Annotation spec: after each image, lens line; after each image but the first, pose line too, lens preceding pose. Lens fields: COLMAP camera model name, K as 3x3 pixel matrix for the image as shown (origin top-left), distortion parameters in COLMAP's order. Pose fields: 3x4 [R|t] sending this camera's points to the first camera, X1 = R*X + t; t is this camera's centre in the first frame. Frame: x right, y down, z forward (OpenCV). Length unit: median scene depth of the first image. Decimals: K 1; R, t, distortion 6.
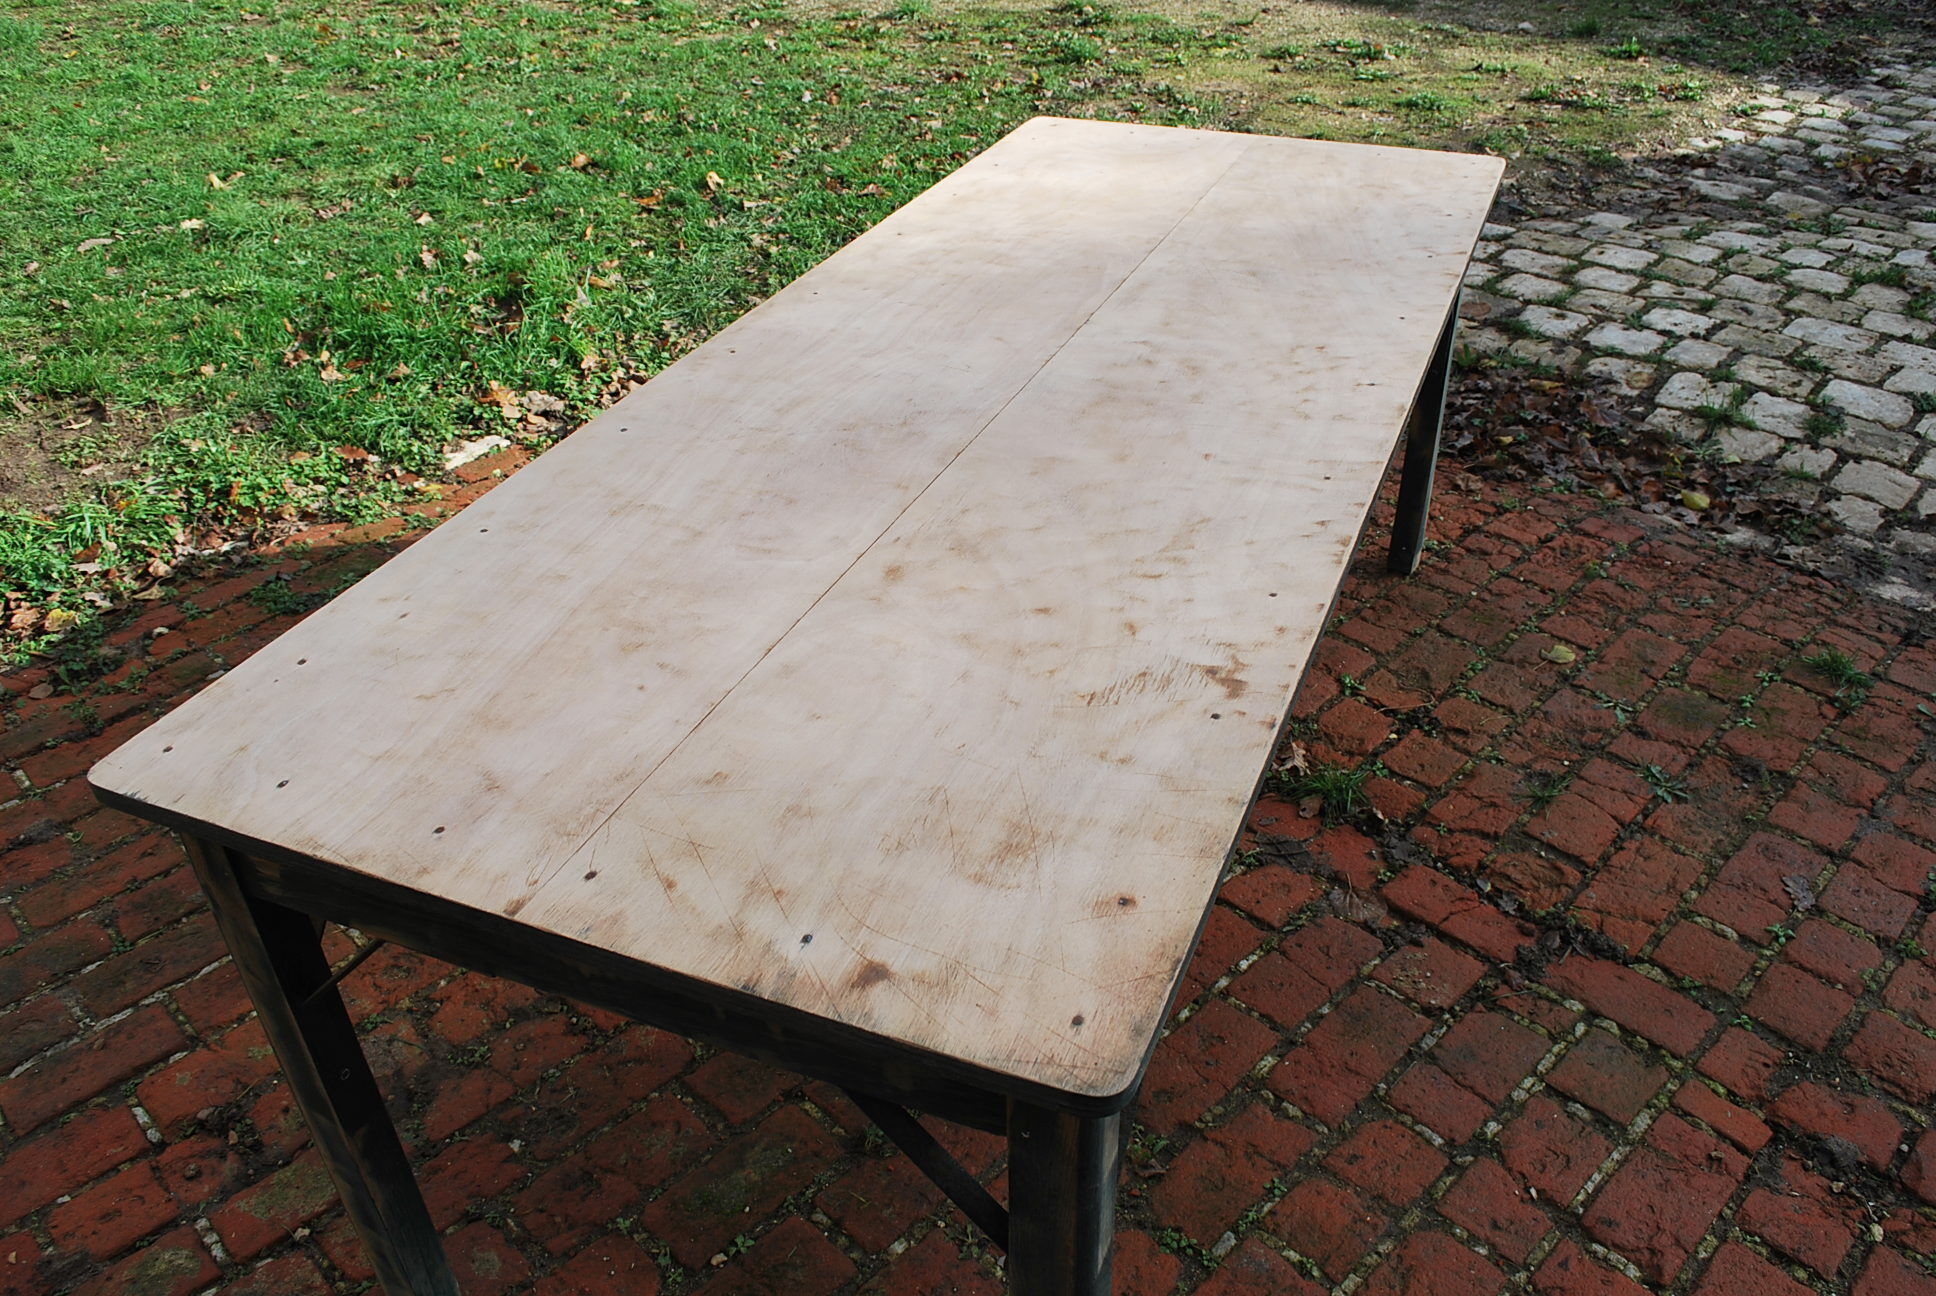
lens RADIAL K [[1509.0, 0, 977.6], [0, 1509.0, 648.8], [0, 0, 1]] dist [-0.088756, 0.017748]
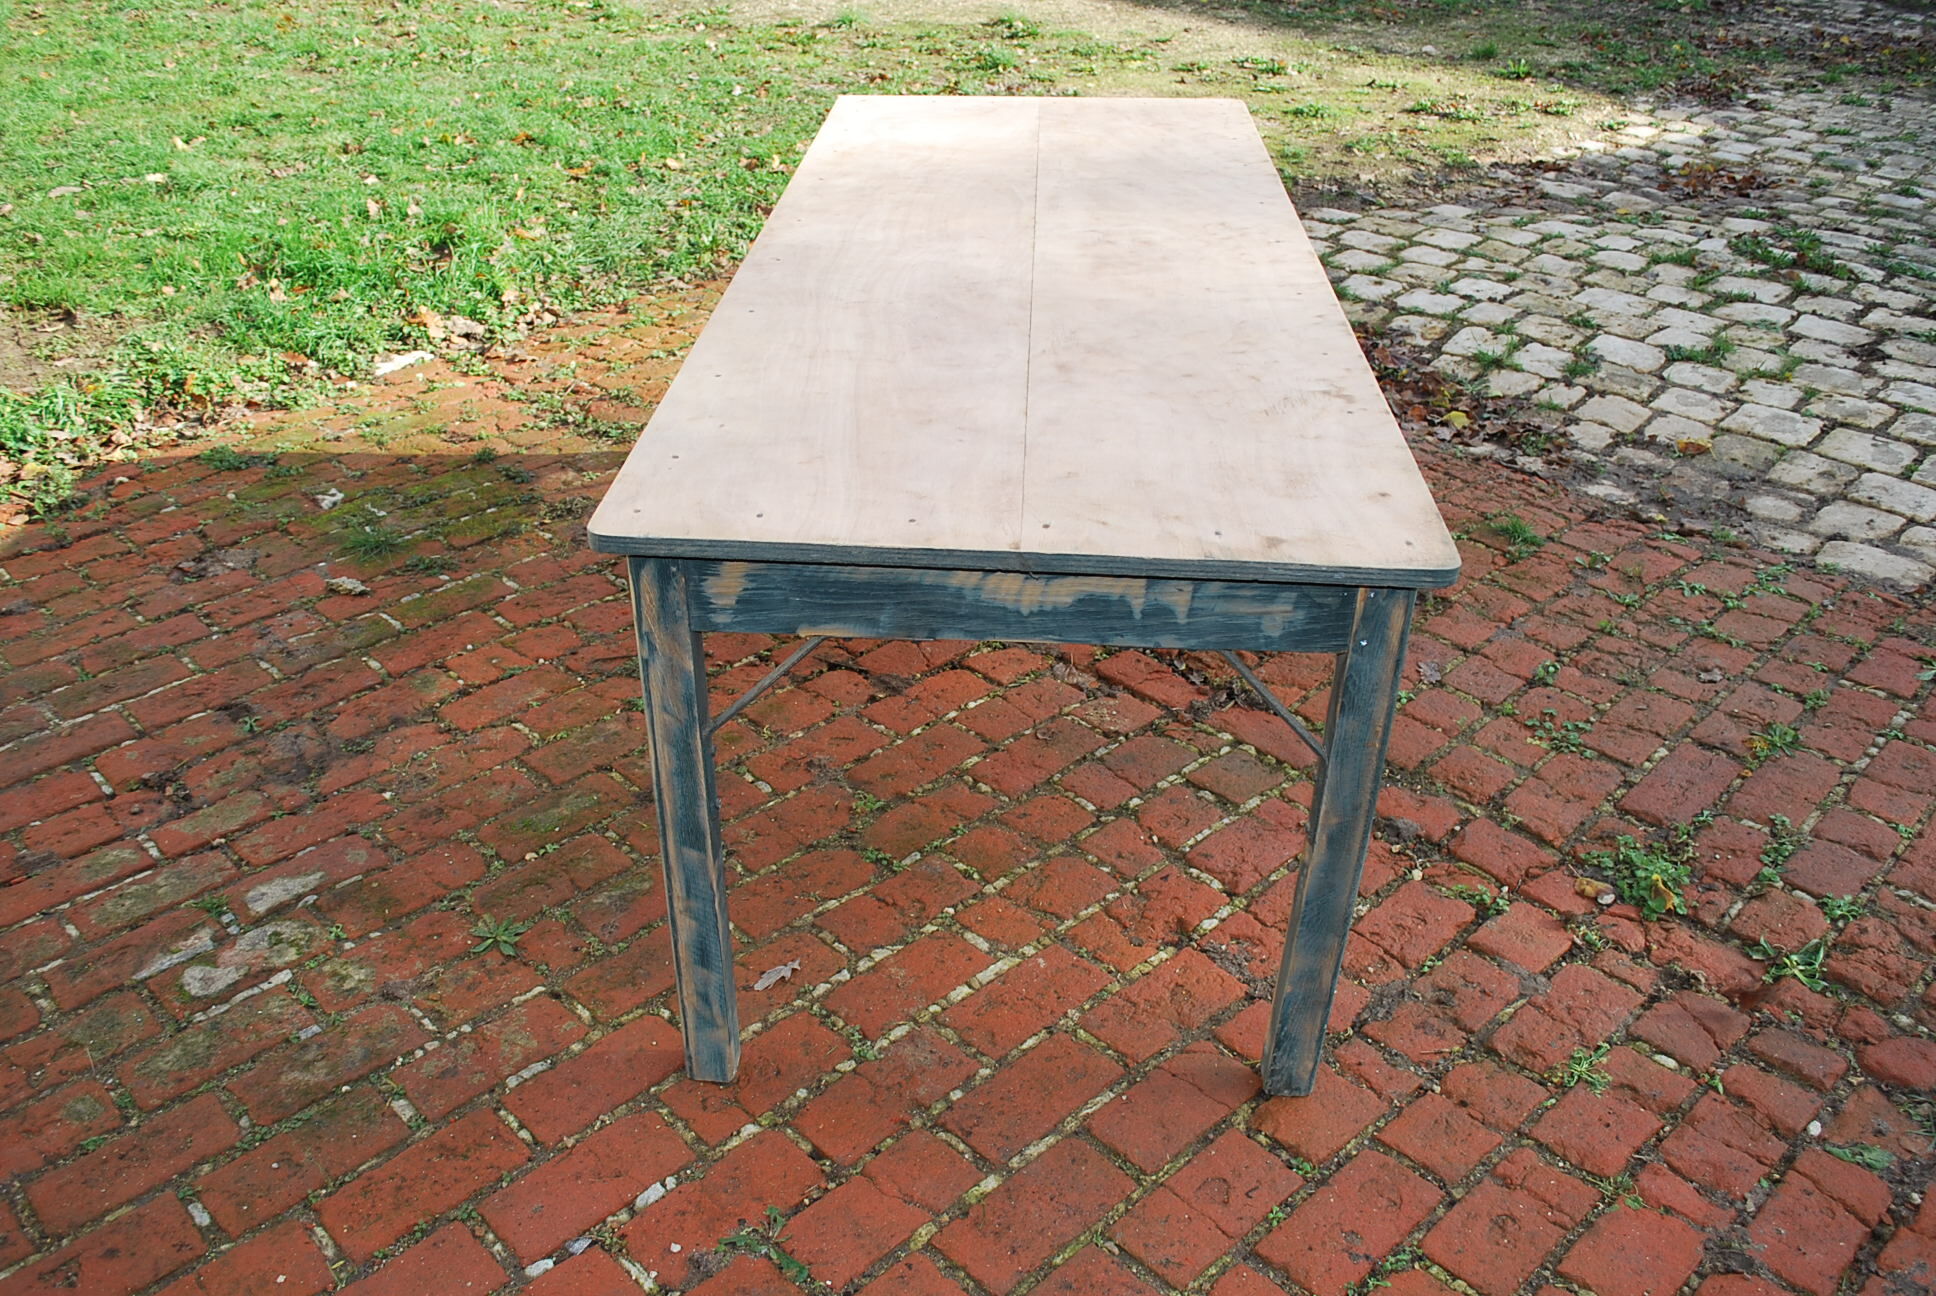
lens RADIAL K [[1617.8, 0, 970.6], [0, 1617.8, 645.4], [0, 0, 1]] dist [-0.080175, 0.012366]
pose [[0.999459, 0.031976, 0.007689, 0.110900], [-0.031547, 0.998221, -0.050586, 0.155041], [-0.009293, 0.050316, 0.998690, -0.248022]]
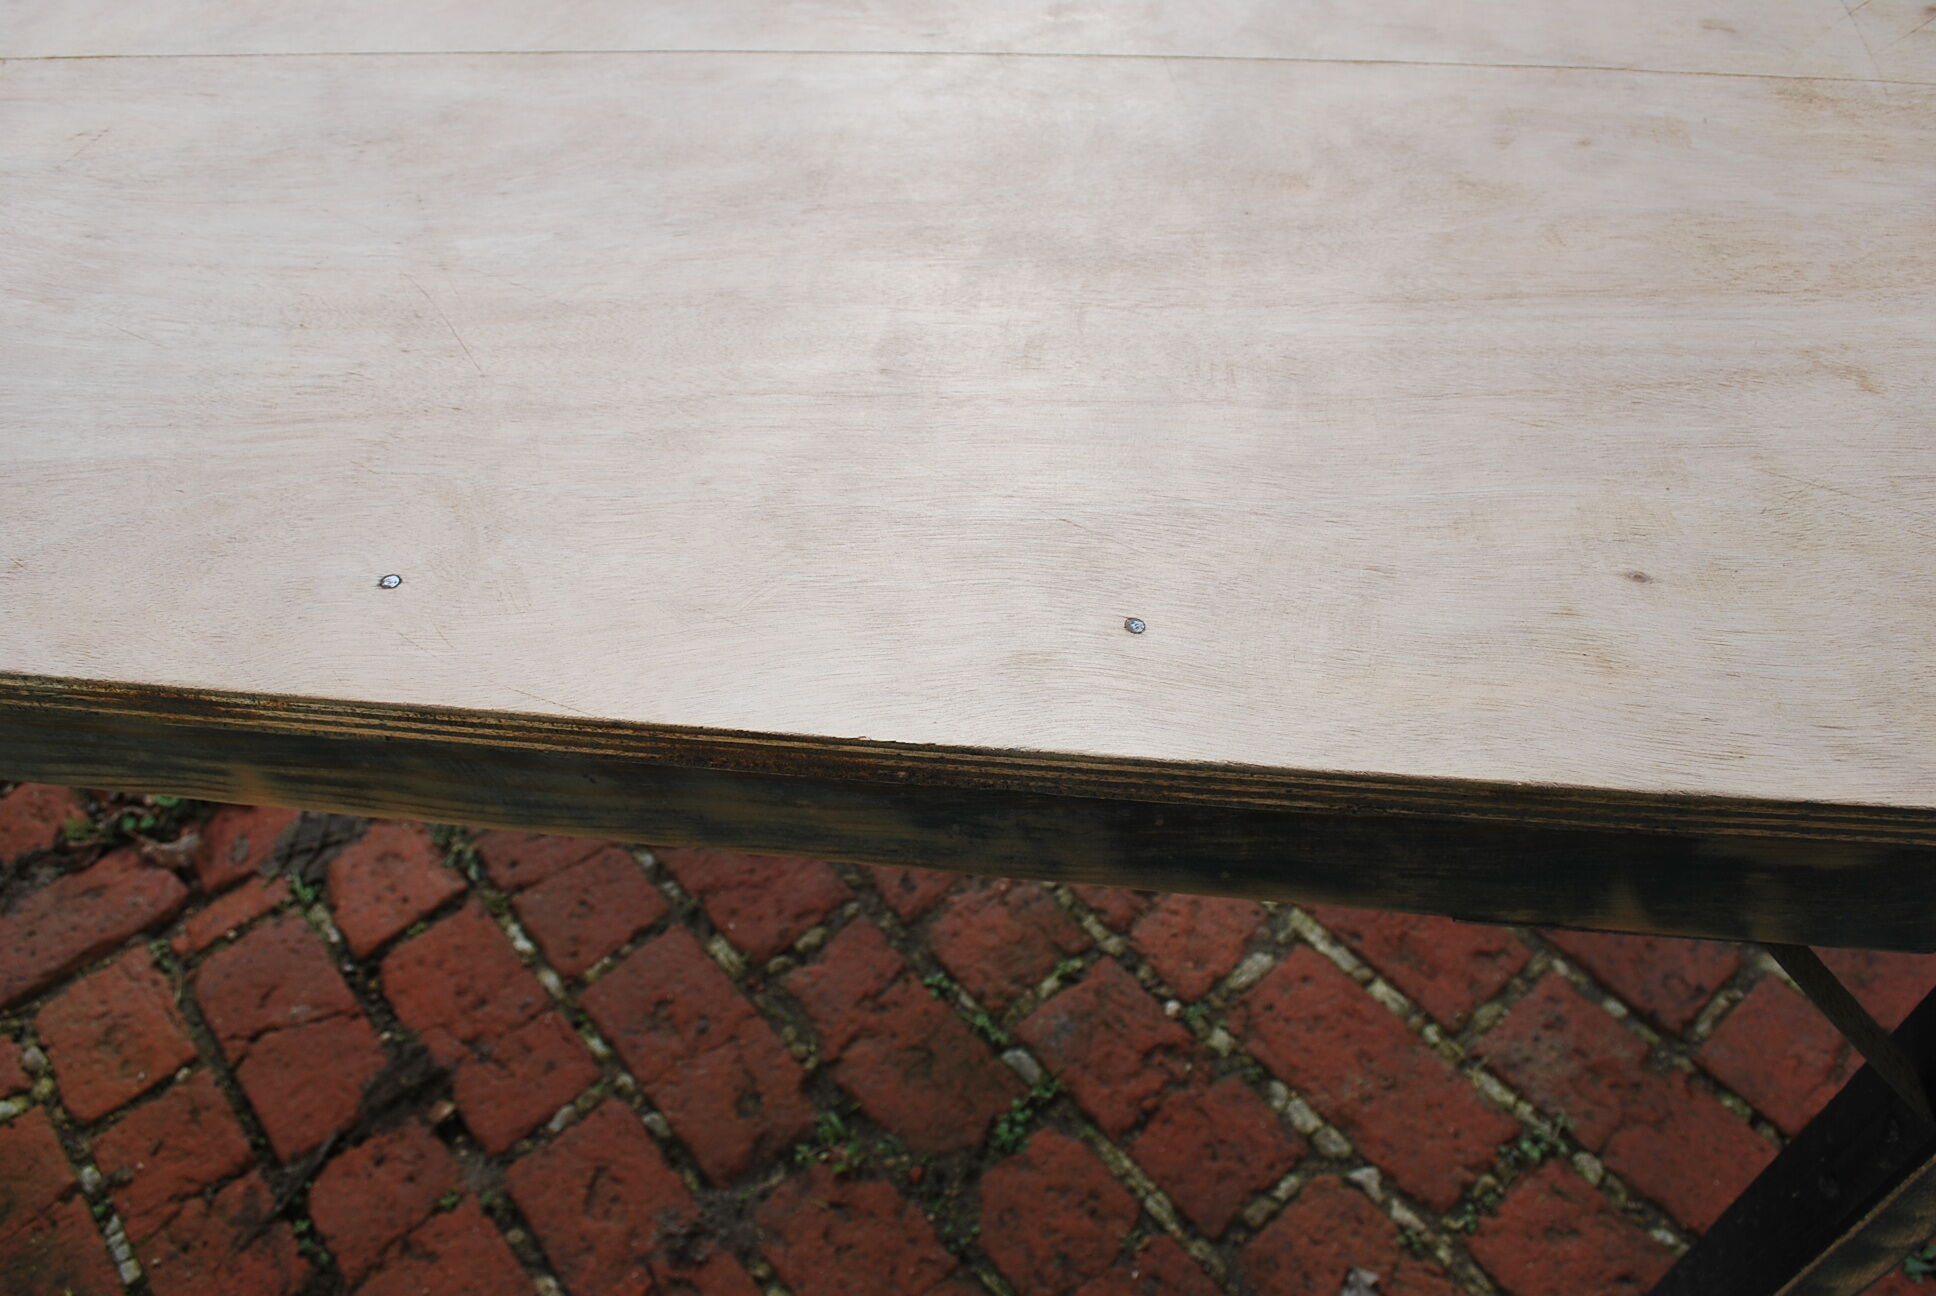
lens RADIAL K [[1478.7, 0, 974.9], [0, 1478.7, 657.8], [0, 0, 1]] dist [-0.087774, 0.014364]
pose [[0.089197, -0.734823, 0.672368, -0.093076], [0.575672, 0.588919, 0.567253, -0.072815], [-0.812801, 0.336467, 0.475547, 0.337198]]
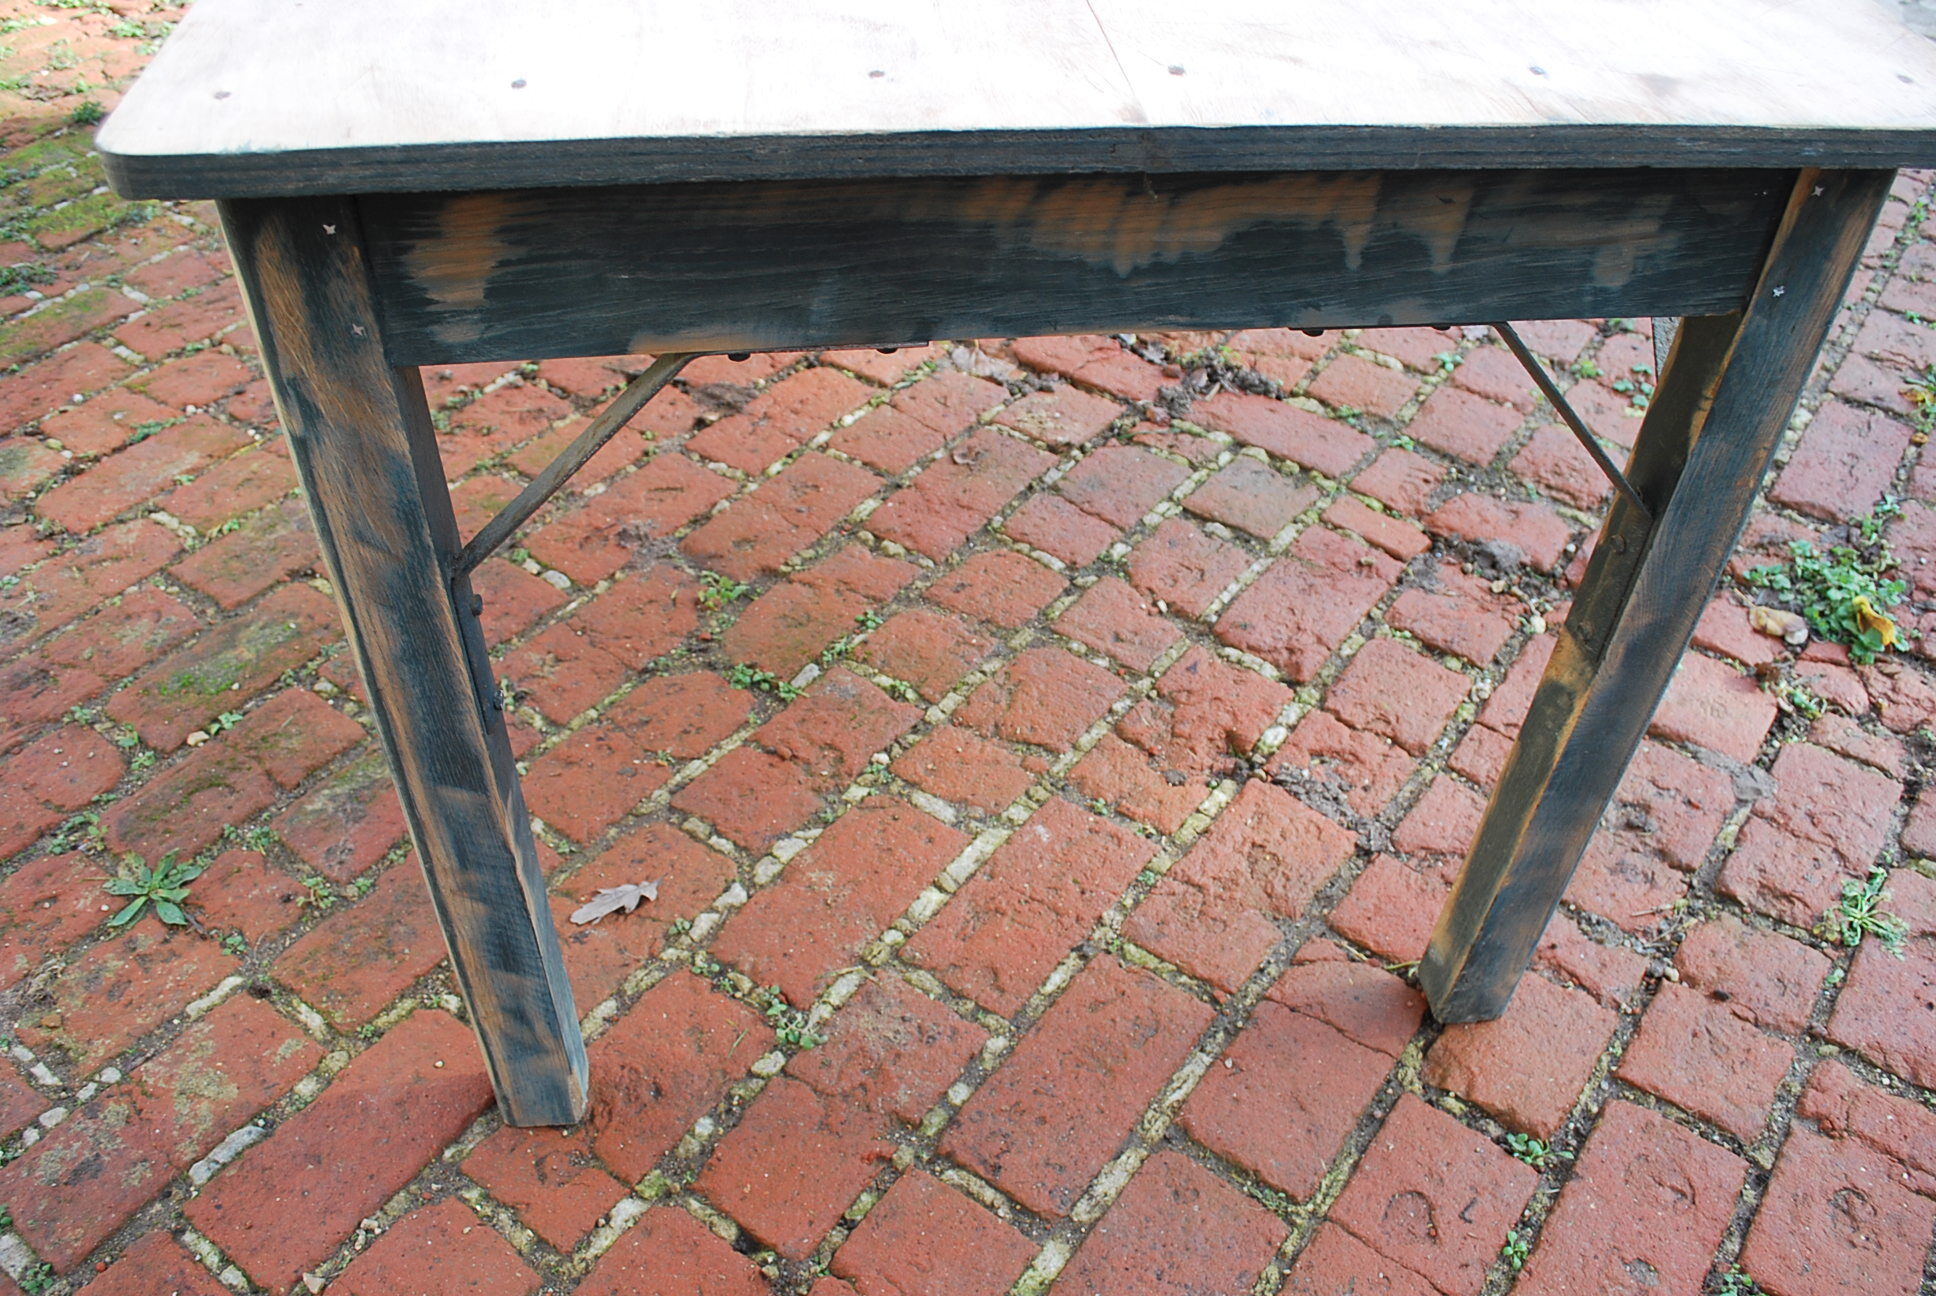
lens RADIAL K [[1611.5, 0, 970.4], [0, 1611.5, 641.3], [0, 0, 1]] dist [-0.081967, 0.014671]
pose [[0.986505, -0.071380, 0.147351, 0.068330], [0.048537, 0.987006, 0.153178, 0.133728], [-0.156370, -0.143959, 0.977151, 0.043185]]
